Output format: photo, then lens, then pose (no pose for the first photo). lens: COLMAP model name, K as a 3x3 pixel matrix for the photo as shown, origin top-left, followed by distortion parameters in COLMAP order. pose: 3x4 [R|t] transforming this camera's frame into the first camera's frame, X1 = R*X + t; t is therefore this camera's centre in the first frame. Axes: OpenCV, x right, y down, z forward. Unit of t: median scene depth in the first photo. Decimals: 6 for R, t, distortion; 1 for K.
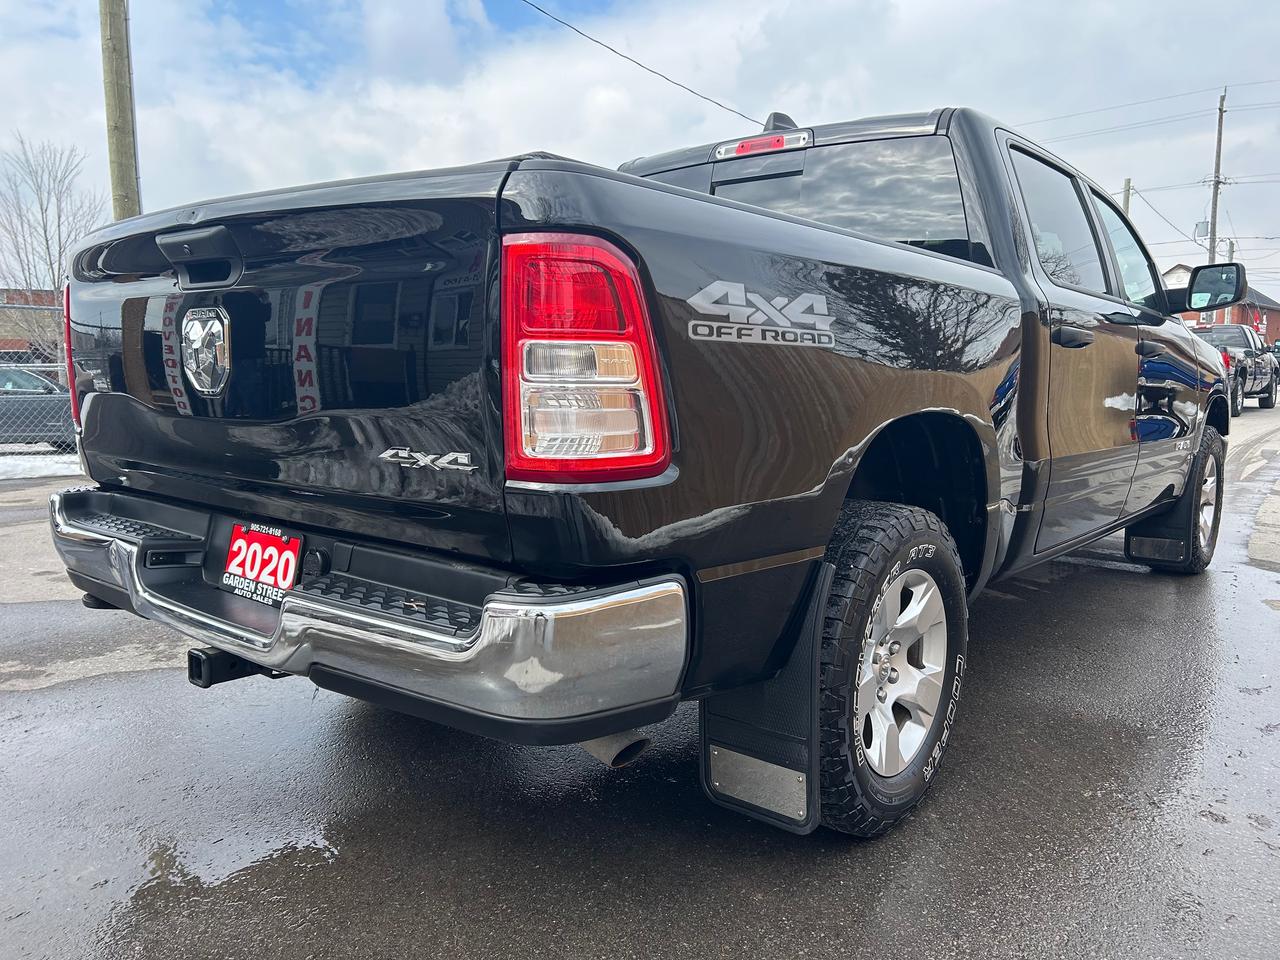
lens RADIAL K [[952.4, 0, 638.2], [0, 952.4, 484.1], [0, 0, 1]] dist [0.023192, -0.007888]
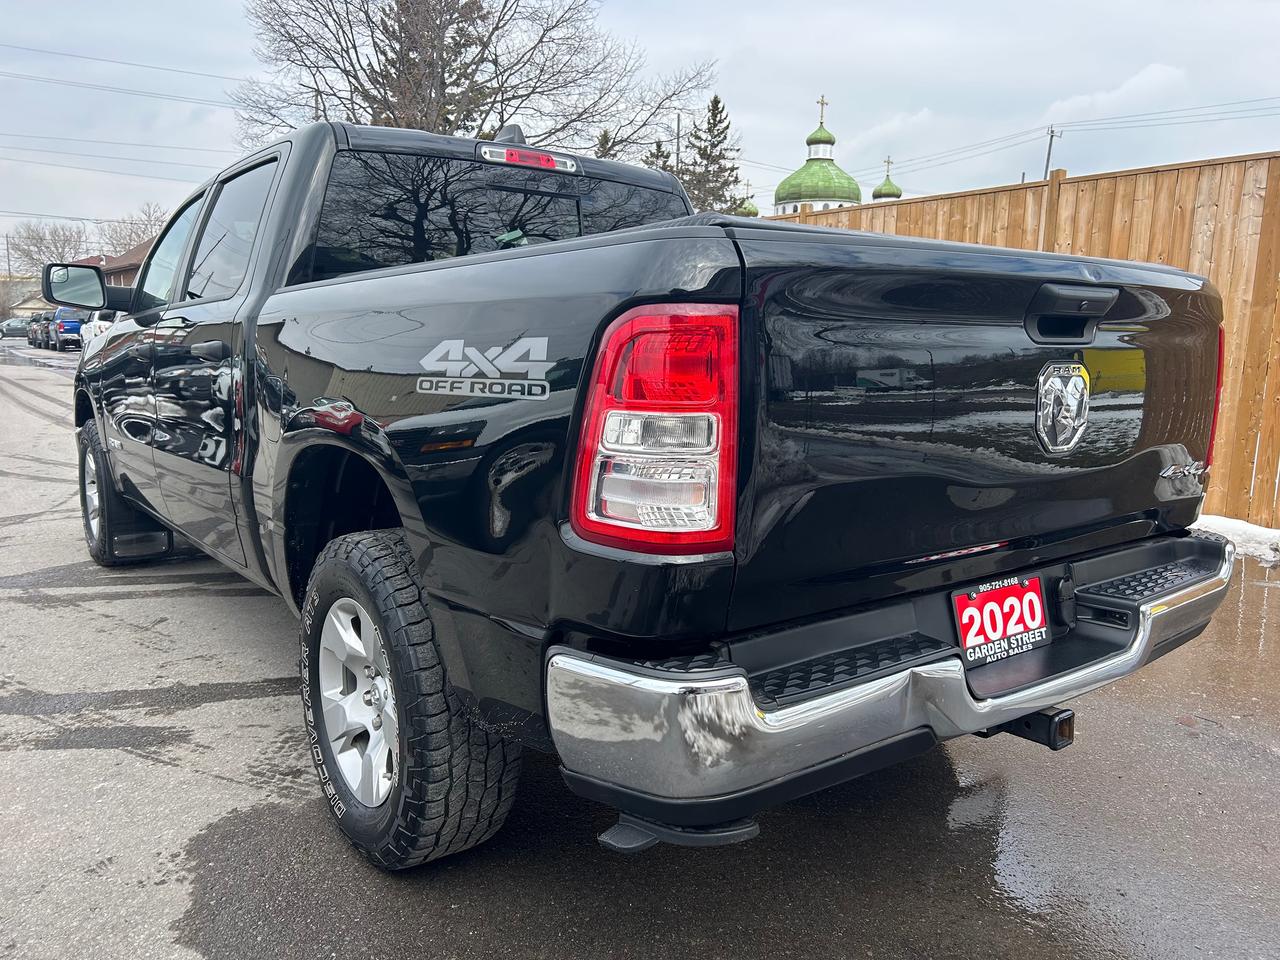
lens RADIAL K [[952.4, 0, 643.2], [0, 952.4, 481.8], [0, 0, 1]] dist [0.023192, -0.007888]
pose [[0.237402, -0.148432, 0.960004, -1.404469], [0.114446, 0.985648, 0.124095, -0.219829], [-0.964646, 0.080408, 0.250982, 1.100090]]
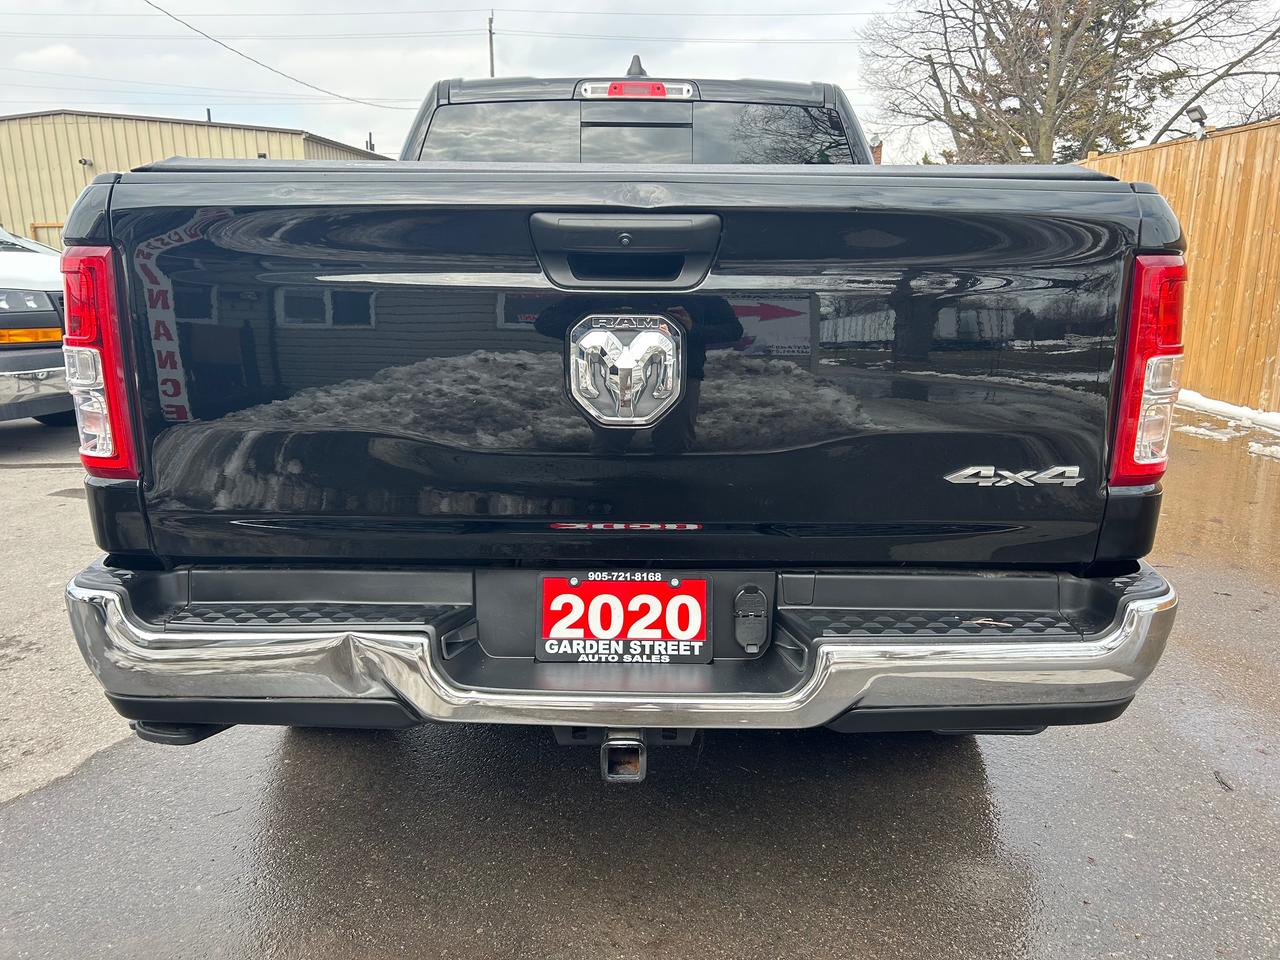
lens RADIAL K [[952.4, 0, 641.5], [0, 952.4, 479.4], [0, 0, 1]] dist [0.023192, -0.007888]
pose [[0.774203, -0.140474, 0.617152, -0.874777], [0.079270, 0.988903, 0.125648, -0.136924], [-0.627954, -0.048356, 0.776747, 0.359219]]
